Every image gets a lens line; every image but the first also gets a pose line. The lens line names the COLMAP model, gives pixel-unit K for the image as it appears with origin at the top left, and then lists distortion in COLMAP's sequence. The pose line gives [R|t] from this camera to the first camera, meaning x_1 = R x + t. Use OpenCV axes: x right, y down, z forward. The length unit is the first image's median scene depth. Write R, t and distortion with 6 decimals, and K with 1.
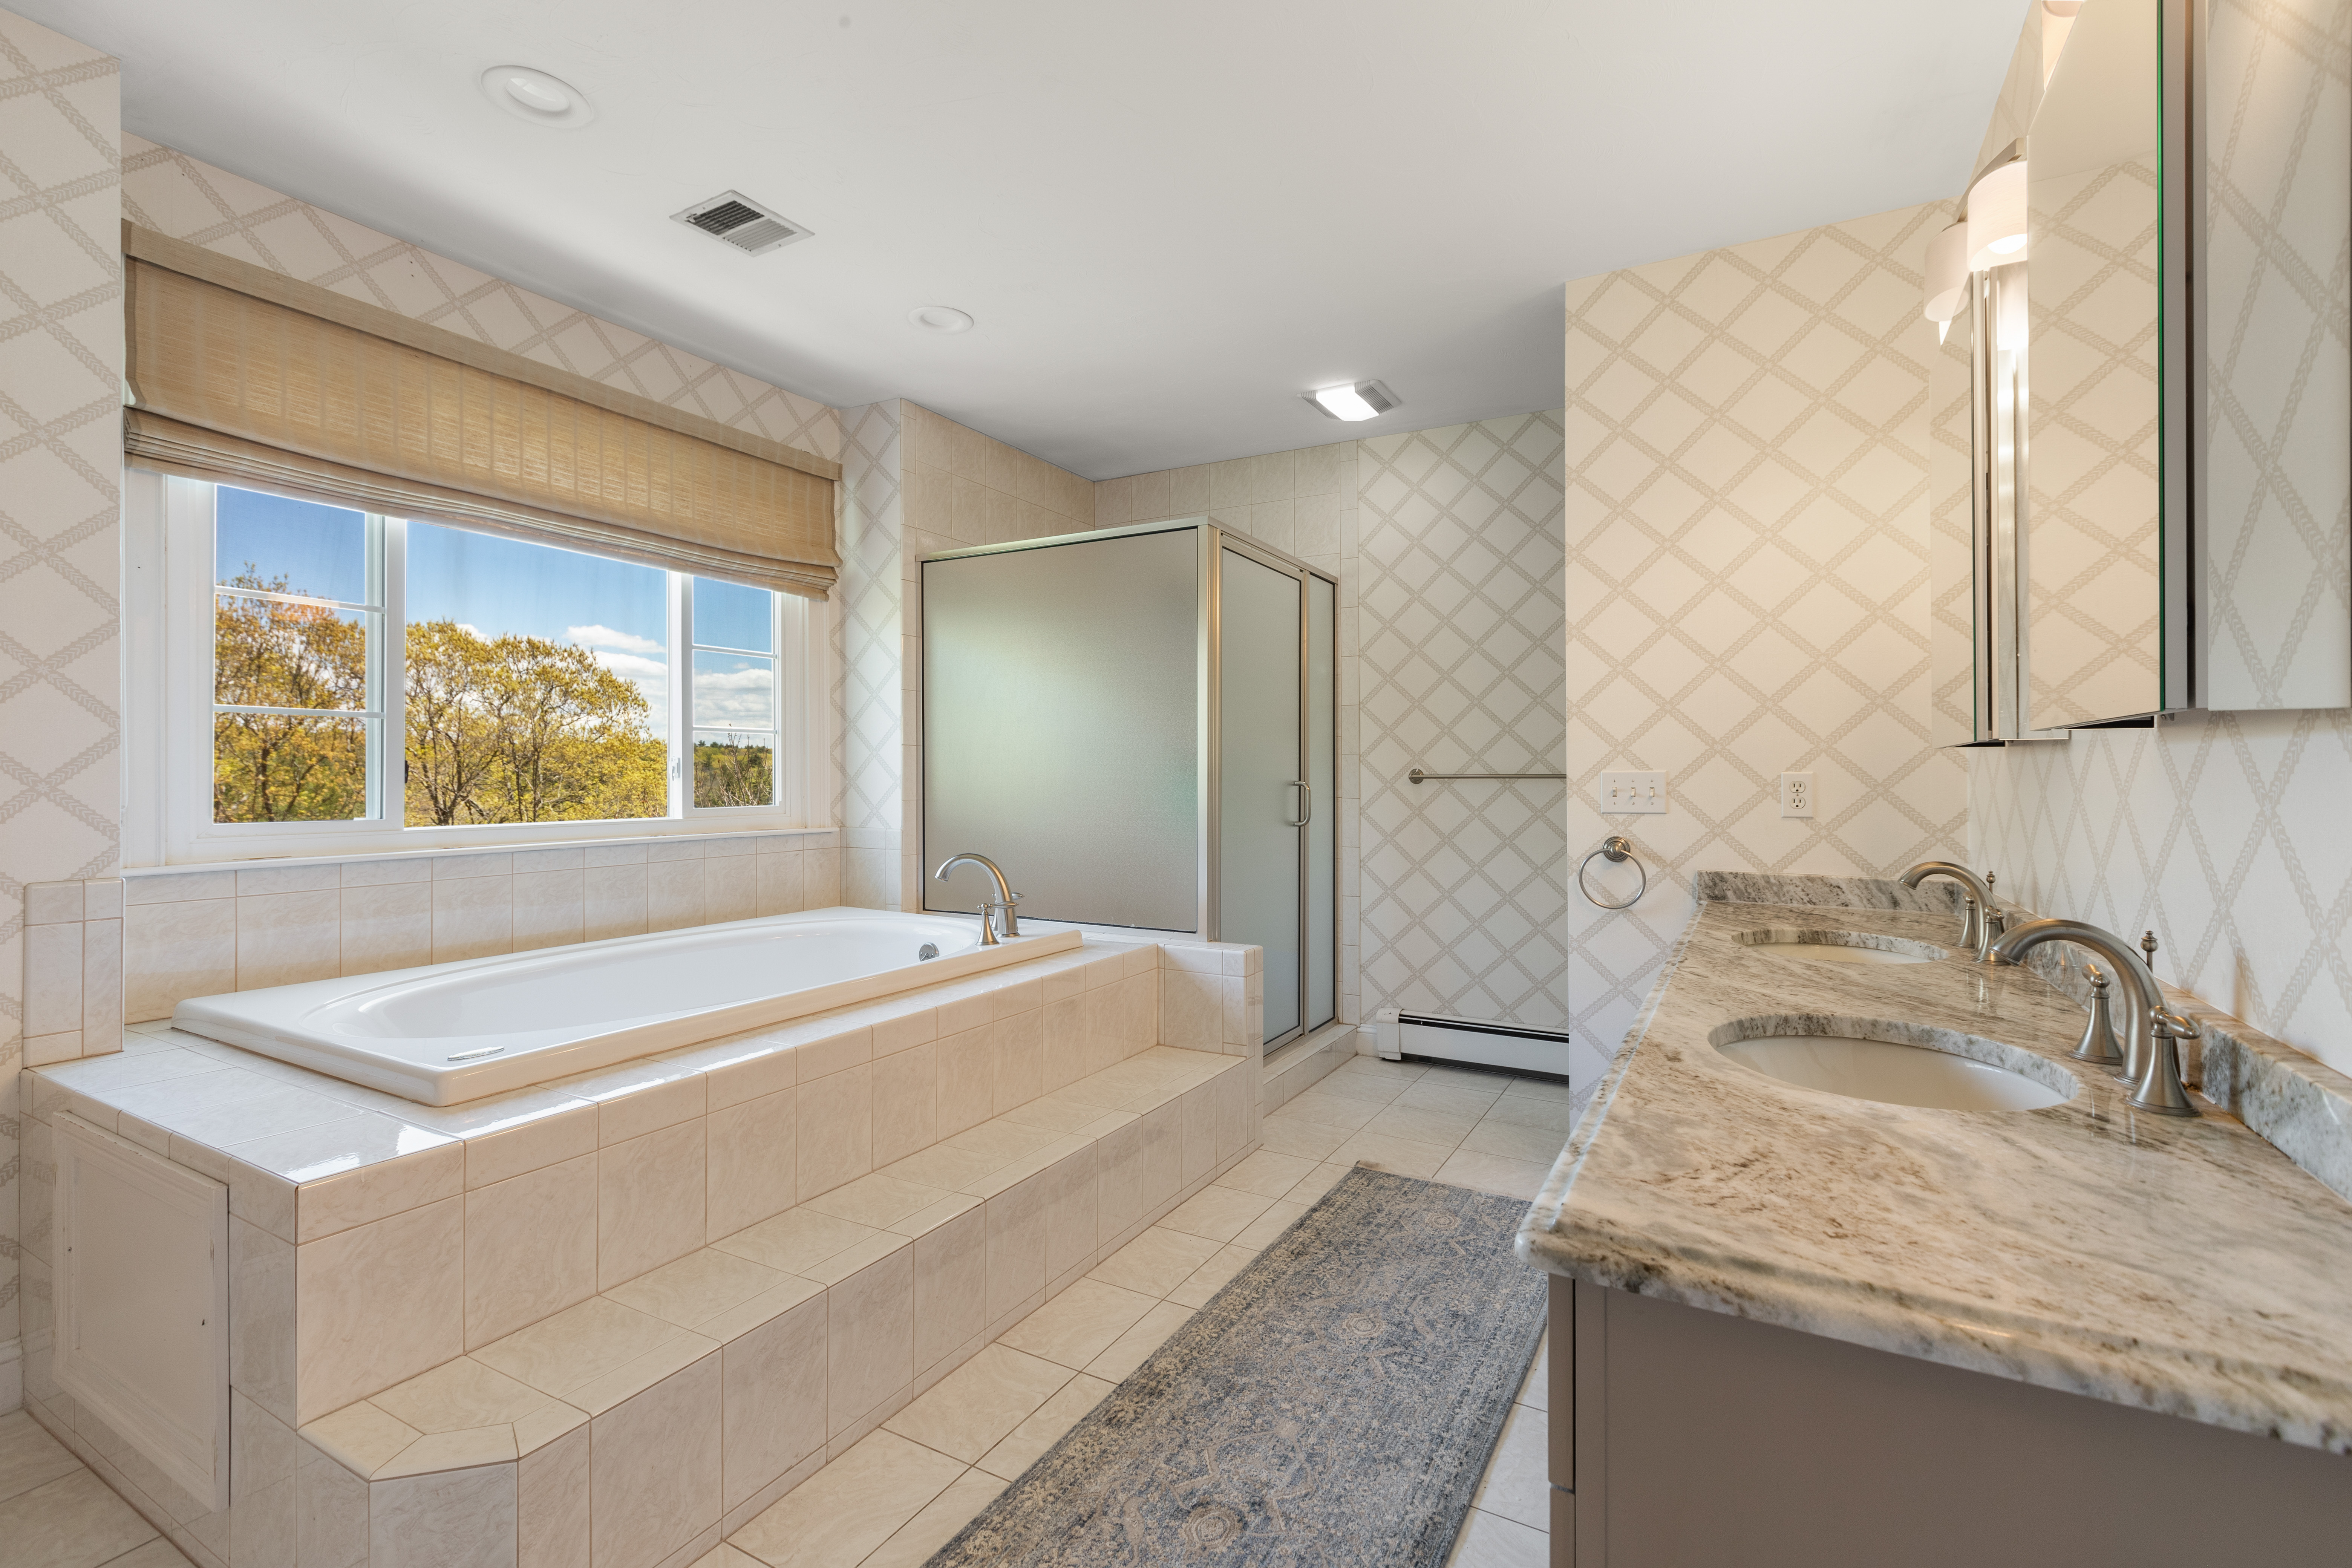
lens RADIAL K [[1048.6, 0, 1172.2], [0, 1048.6, 776.1], [0, 0, 1]] dist [-0.000084, 0.000161]
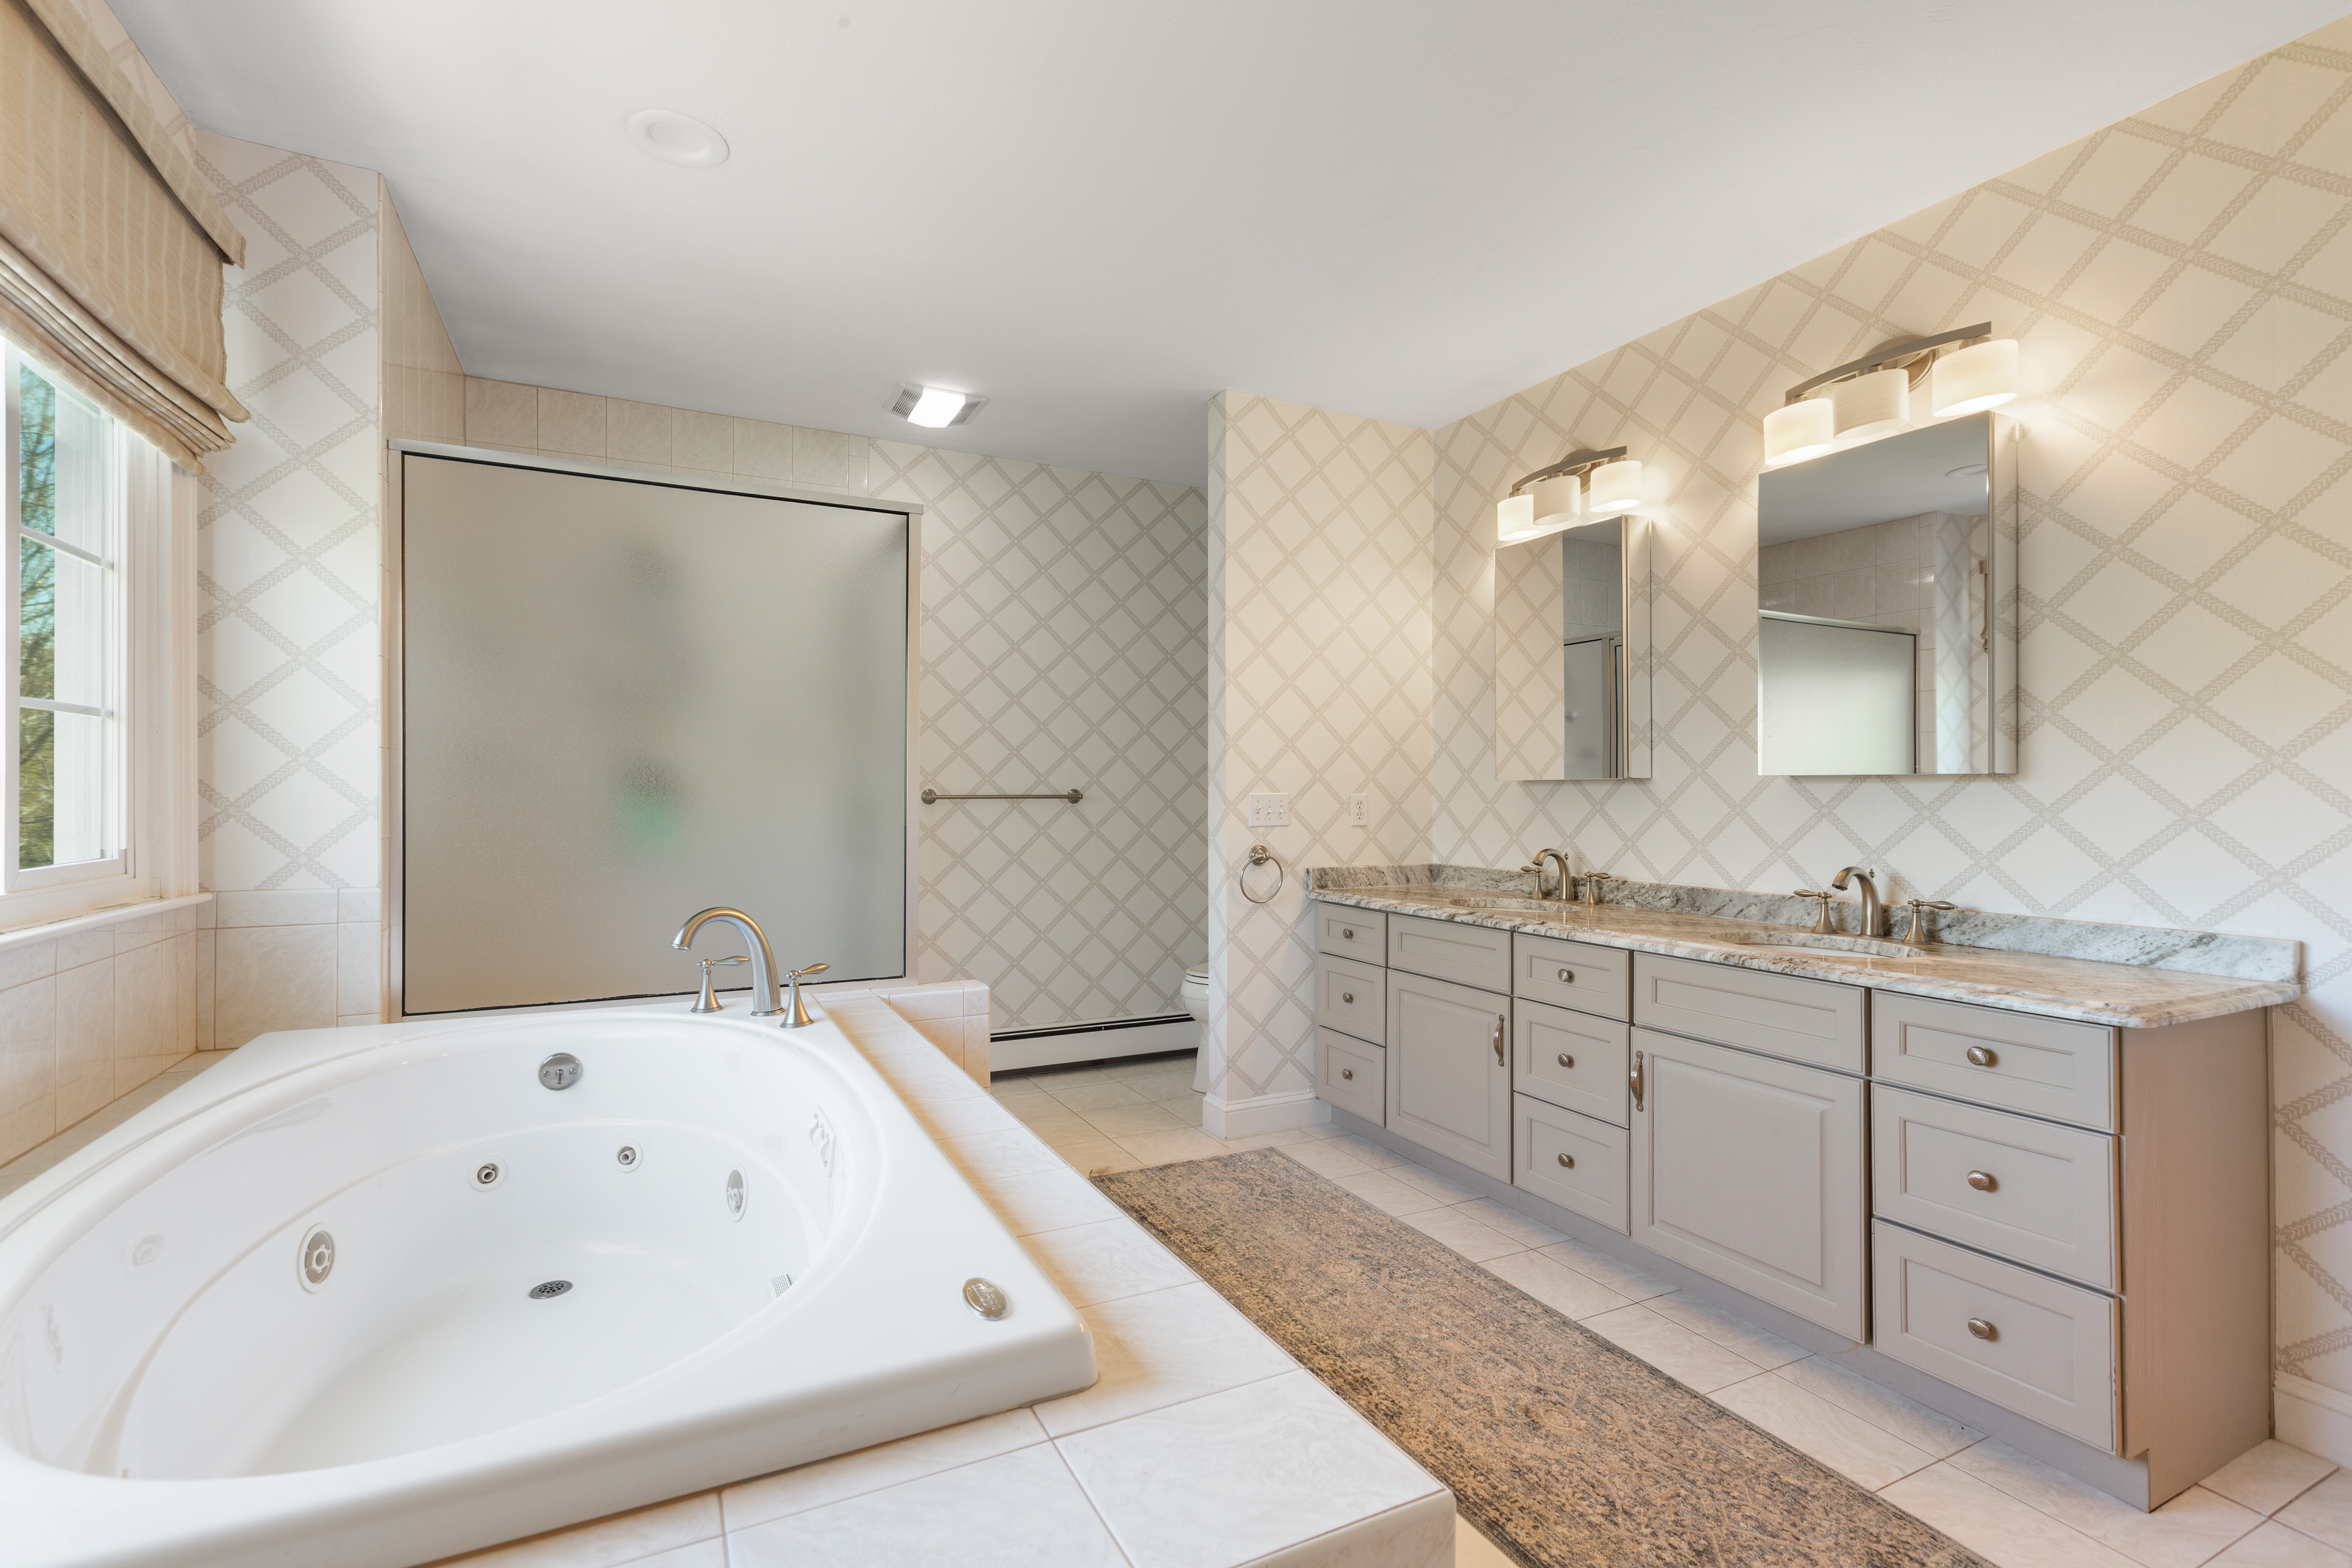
lens RADIAL K [[1057.9, 0, 1160.5], [0, 1057.9, 791.5], [0, 0, 1]] dist [0.002324, 0.000890]
pose [[0.559951, 0.001132, 0.828525, -0.689960], [-0.000197, 0.999999, -0.001233, -0.005211], [-0.828526, 0.000527, 0.559950, 0.384839]]
